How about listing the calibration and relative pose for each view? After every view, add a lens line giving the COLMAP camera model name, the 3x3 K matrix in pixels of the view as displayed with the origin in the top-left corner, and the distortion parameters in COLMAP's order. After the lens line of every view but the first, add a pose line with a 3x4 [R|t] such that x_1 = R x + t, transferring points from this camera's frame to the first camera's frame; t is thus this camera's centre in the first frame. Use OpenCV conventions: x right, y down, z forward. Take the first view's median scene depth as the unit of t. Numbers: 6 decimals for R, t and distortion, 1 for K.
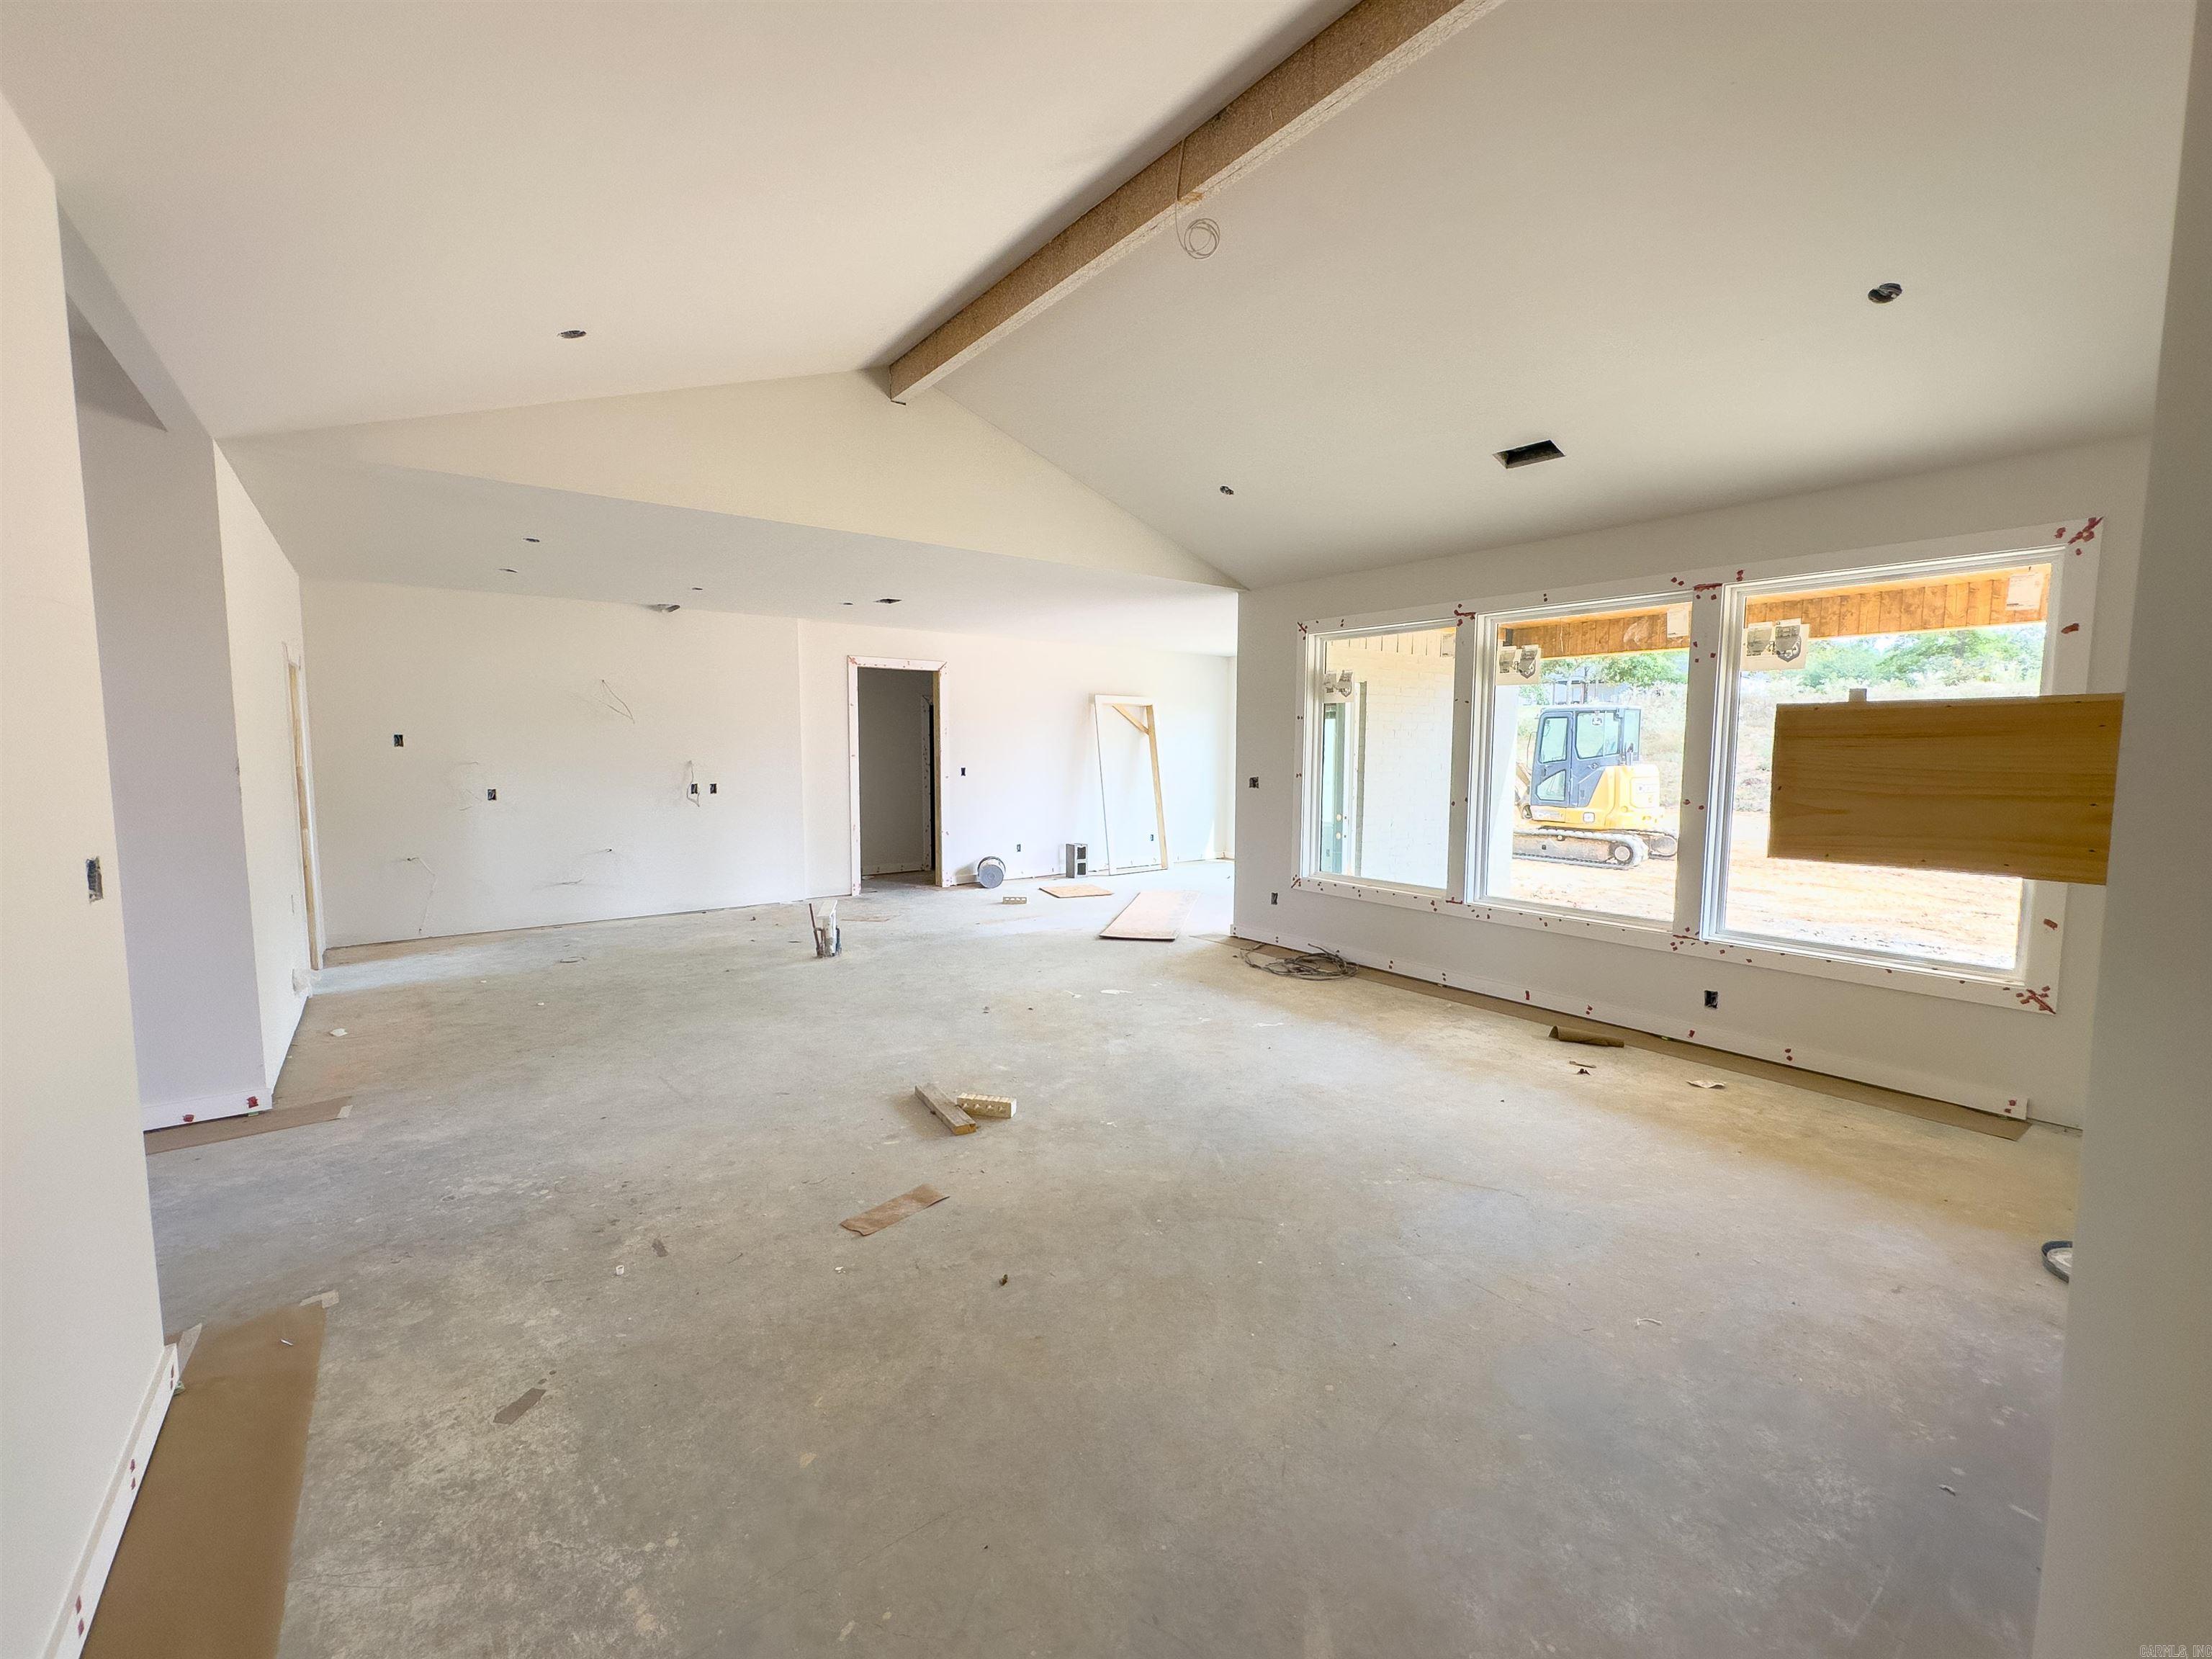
lens RADIAL K [[920.7, 0, 1103.8], [0, 920.7, 826.6], [0, 0, 1]] dist [-0.000546, 0.000185]
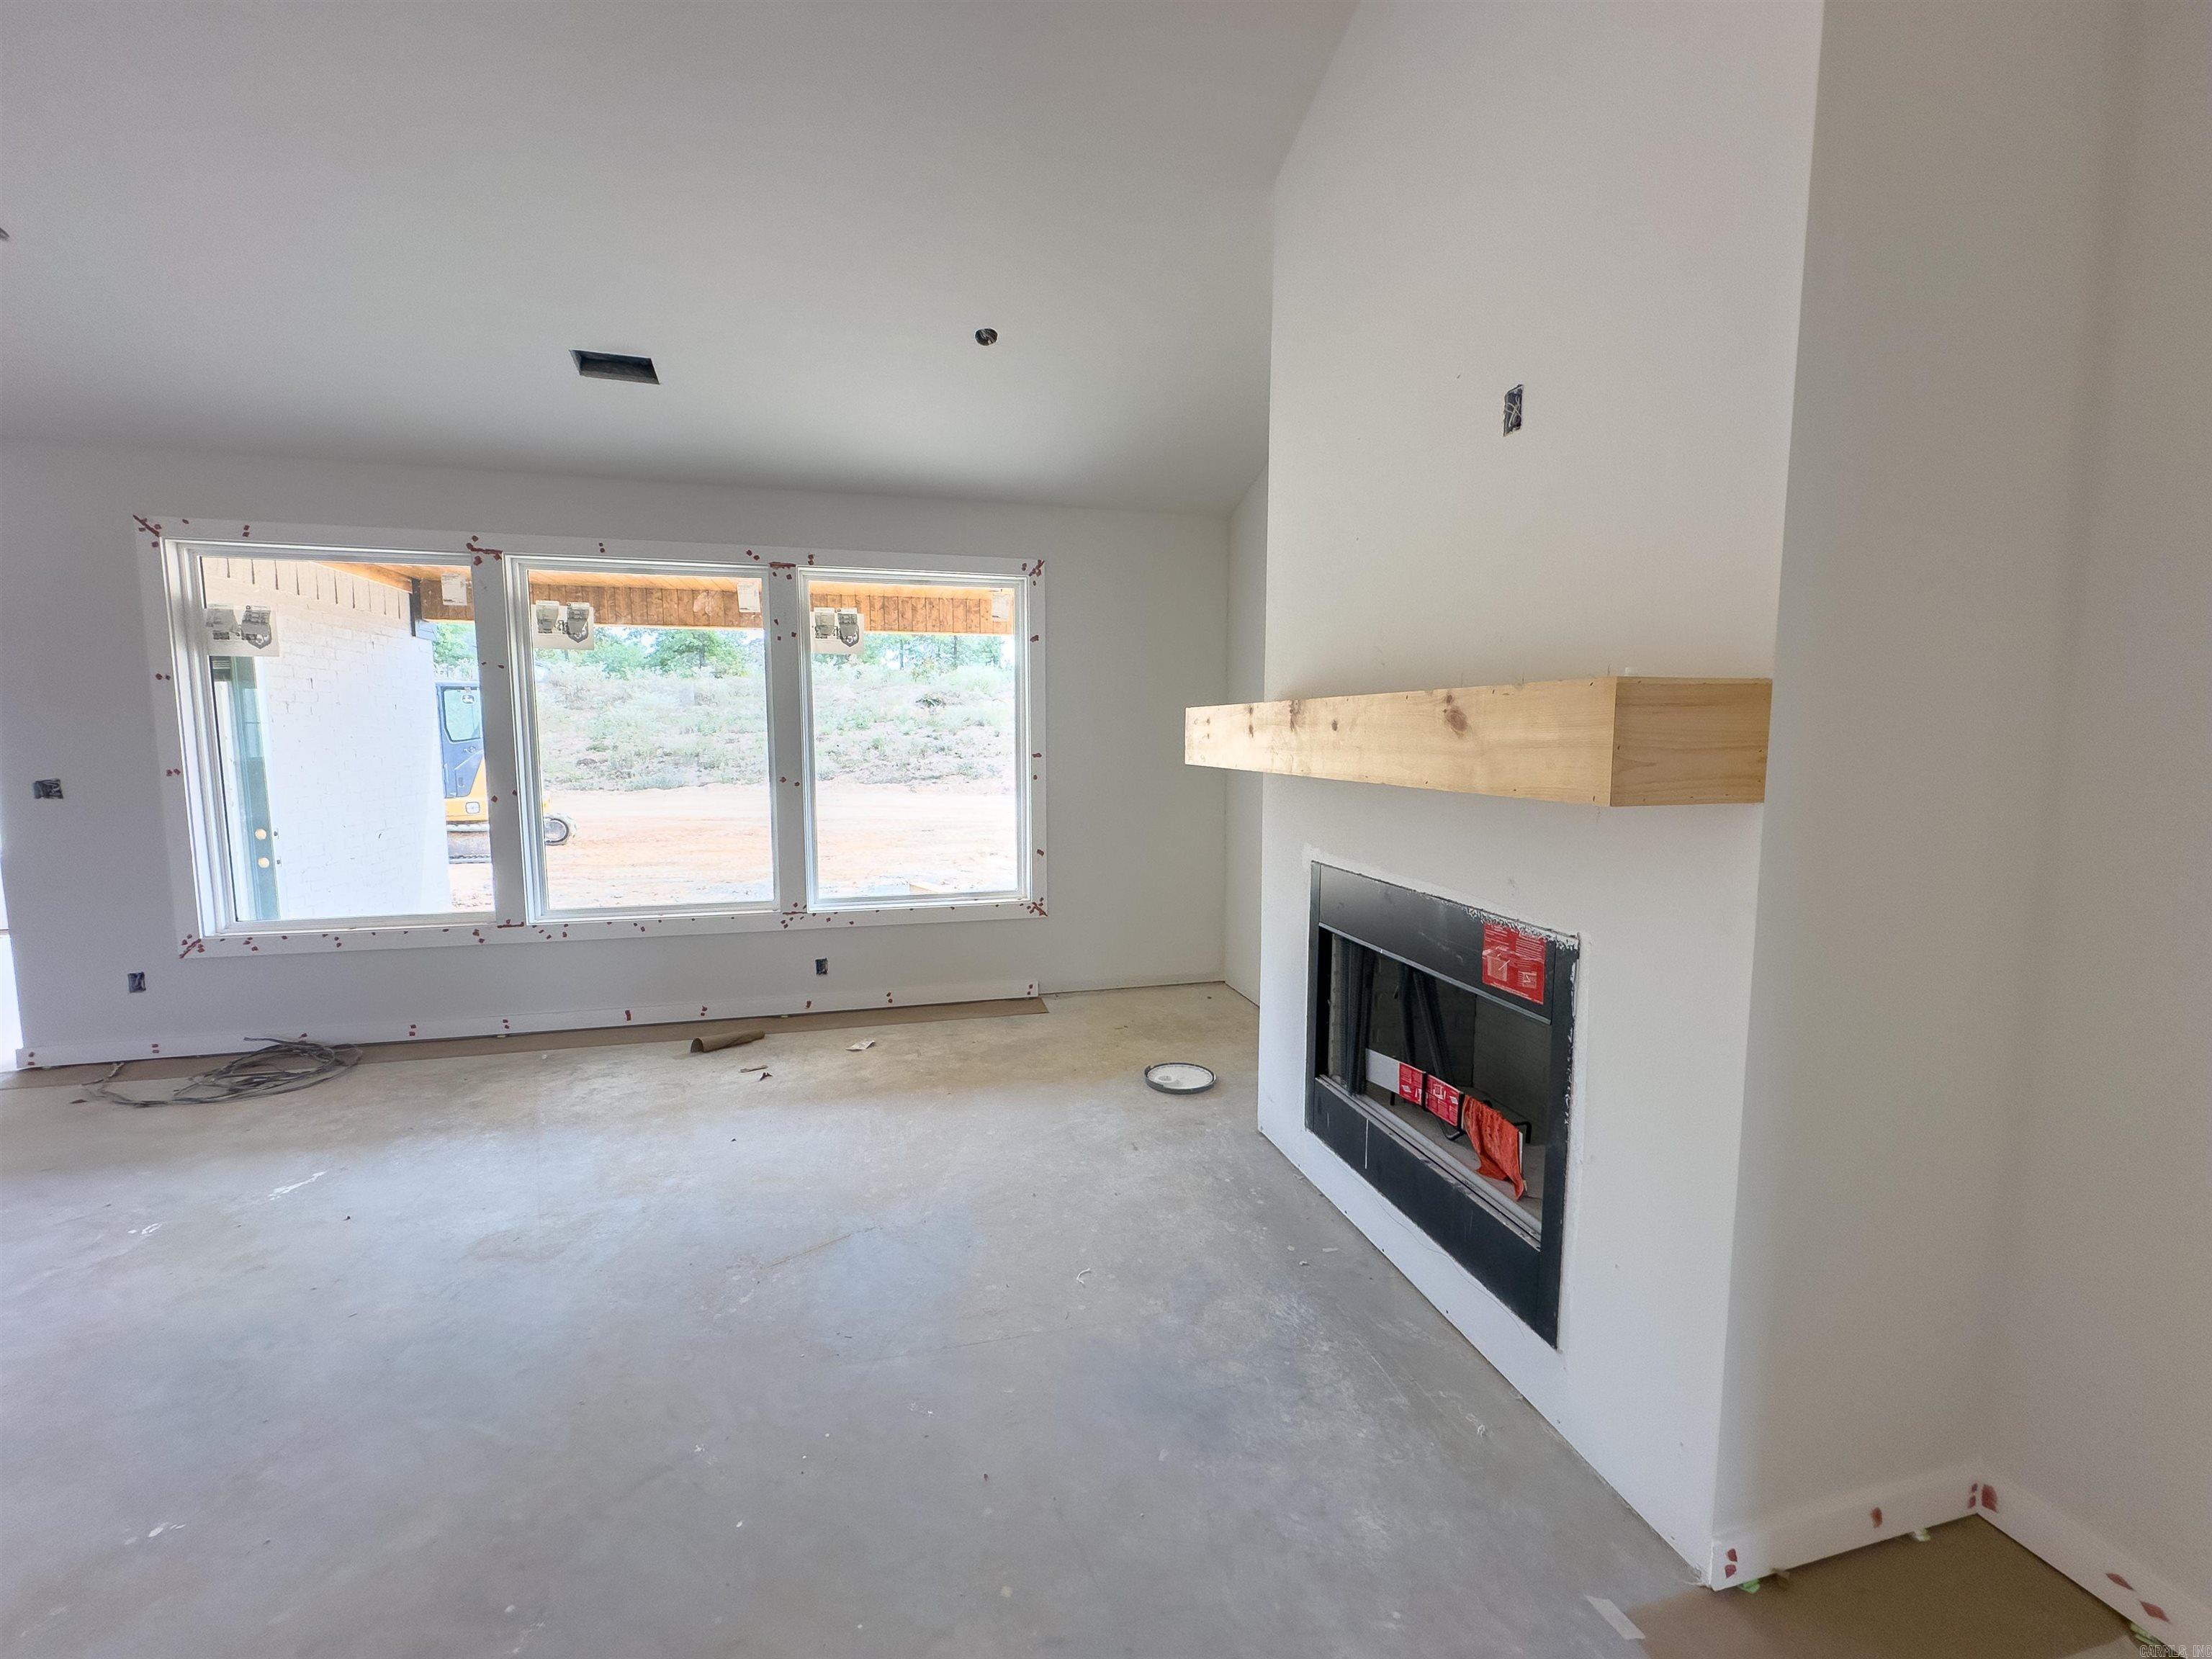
lens RADIAL K [[920.7, 0, 1102.0], [0, 920.7, 827.8], [0, 0, 1]] dist [-0.000546, 0.000185]
pose [[0.387960, -0.100391, 0.916193, -0.158589], [0.081850, 0.993875, 0.074244, -0.020691], [-0.918035, 0.046187, 0.393801, 0.288814]]
